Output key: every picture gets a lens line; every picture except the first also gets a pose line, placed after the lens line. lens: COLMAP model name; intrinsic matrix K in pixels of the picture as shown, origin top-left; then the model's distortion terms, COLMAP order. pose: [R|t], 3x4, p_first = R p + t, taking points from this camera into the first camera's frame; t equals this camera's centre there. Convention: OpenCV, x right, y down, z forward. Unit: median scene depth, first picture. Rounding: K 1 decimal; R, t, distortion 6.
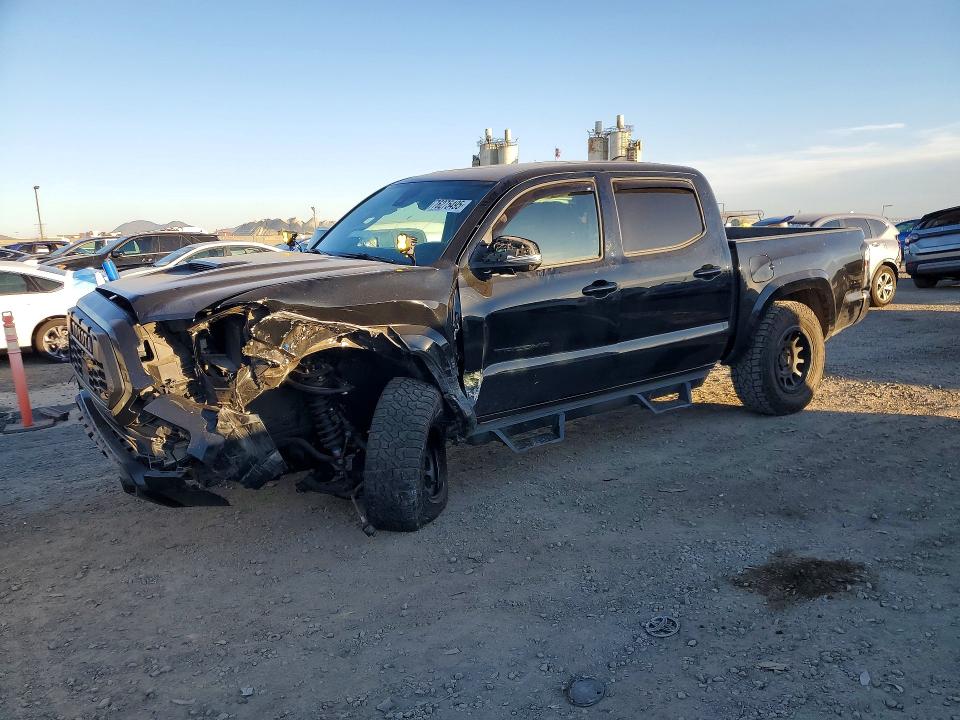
lens RADIAL K [[781.0, 0, 480.0], [0, 781.0, 360.0], [0, 0, 1]] dist [-0.004254, -0.004804]
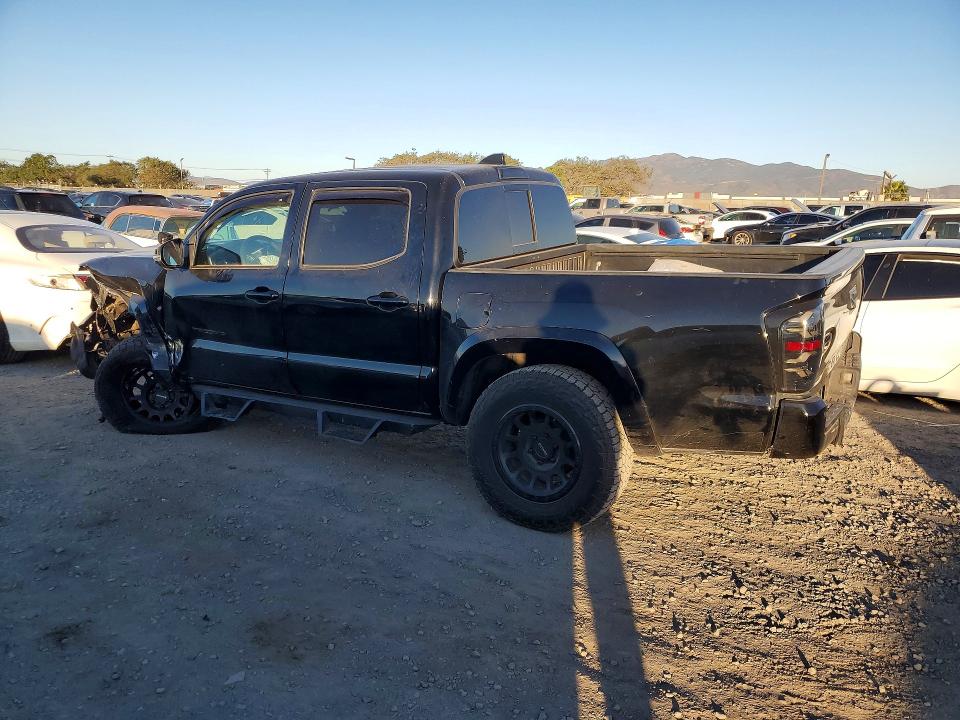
lens RADIAL K [[781.0, 0, 480.0], [0, 781.0, 360.0], [0, 0, 1]] dist [-0.004254, -0.004804]
pose [[0.392003, 0.208797, -0.895956, 1.123864], [-0.188528, 0.971467, 0.143909, -0.193382], [0.900439, 0.112500, 0.420182, 0.747938]]
